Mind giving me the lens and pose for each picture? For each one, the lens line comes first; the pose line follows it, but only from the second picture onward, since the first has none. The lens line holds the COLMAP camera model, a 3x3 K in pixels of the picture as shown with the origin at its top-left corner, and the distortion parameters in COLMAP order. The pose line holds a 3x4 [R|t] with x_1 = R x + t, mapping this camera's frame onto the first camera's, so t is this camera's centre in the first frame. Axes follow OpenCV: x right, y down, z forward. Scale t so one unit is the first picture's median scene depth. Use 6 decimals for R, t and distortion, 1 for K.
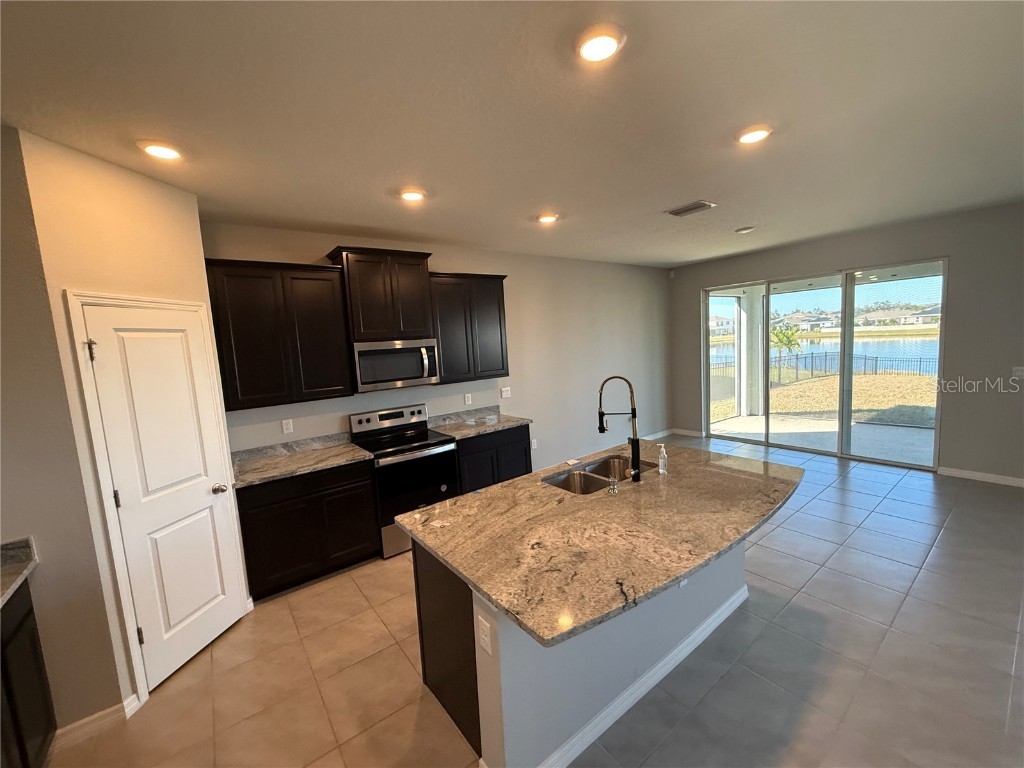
lens RADIAL K [[404.7, 0, 506.7], [0, 404.7, 406.1], [0, 0, 1]] dist [-0.000278, -0.000147]
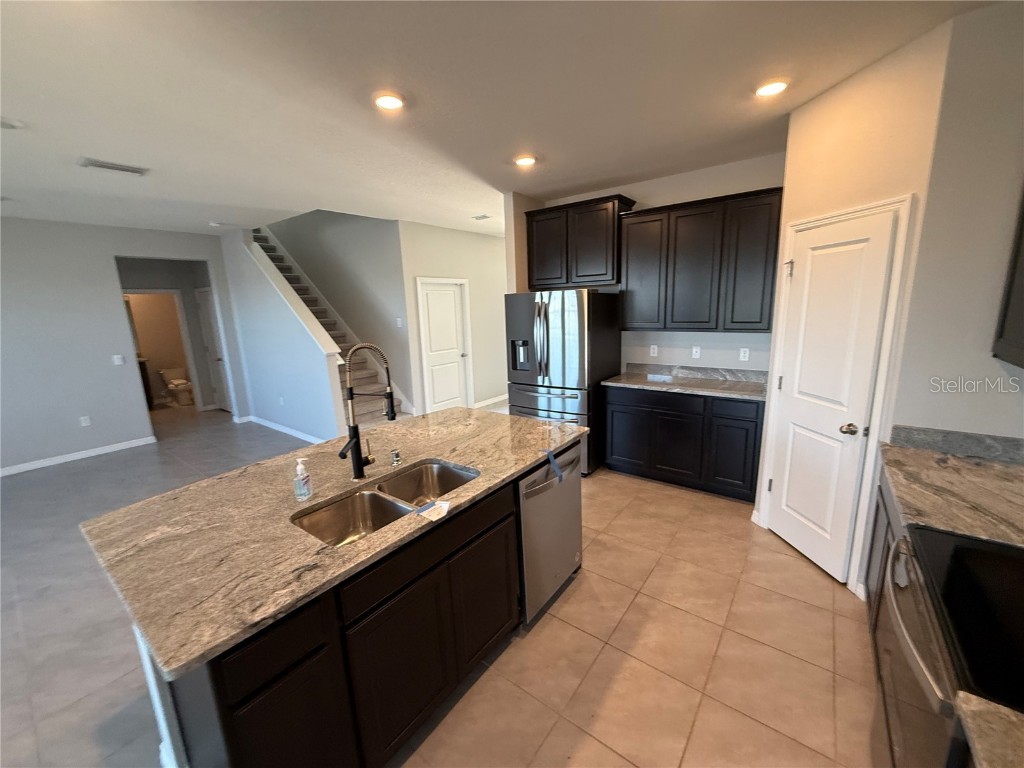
lens RADIAL K [[404.7, 0, 508.8], [0, 404.7, 389.1], [0, 0, 1]] dist [-0.000278, -0.000147]
pose [[-0.958537, 0.148232, -0.243380, 0.220142], [0.049427, 0.927599, 0.370292, -0.278415], [0.280649, 0.342909, -0.896465, 1.864930]]
